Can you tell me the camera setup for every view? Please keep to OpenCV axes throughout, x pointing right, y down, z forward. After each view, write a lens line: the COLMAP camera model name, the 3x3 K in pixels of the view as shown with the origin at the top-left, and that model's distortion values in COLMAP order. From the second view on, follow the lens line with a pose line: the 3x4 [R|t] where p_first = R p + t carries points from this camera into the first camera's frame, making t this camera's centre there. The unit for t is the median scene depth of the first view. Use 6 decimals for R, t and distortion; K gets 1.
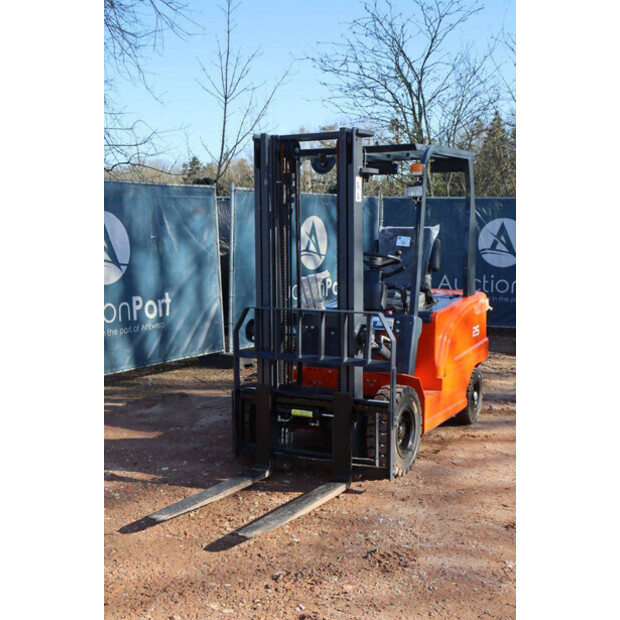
lens RADIAL K [[853.3, 0, 311.3], [0, 853.3, 308.1], [0, 0, 1]] dist [0.023625, 0.000000]
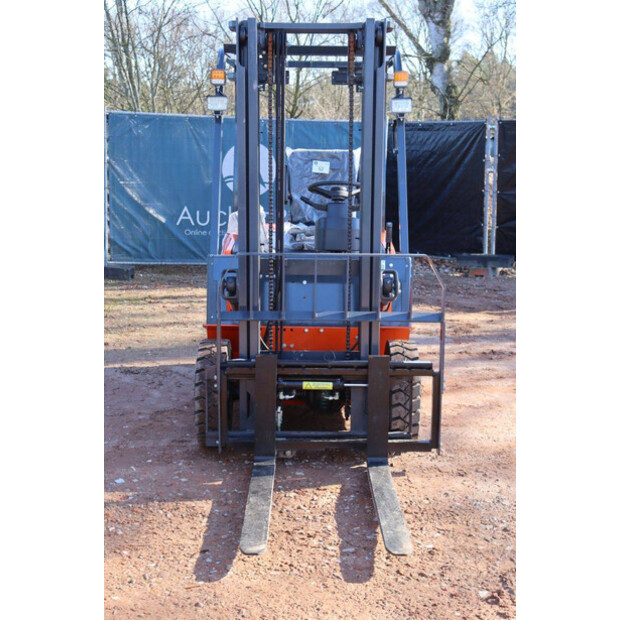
lens RADIAL K [[923.0, 0, 309.8], [0, 923.0, 311.7], [0, 0, 1]] dist [0.012204, 0.000000]
pose [[0.885939, -0.067115, 0.458920, -0.402858], [0.032248, 0.995994, 0.083404, -0.016623], [-0.462679, -0.059092, 0.884554, 0.249894]]
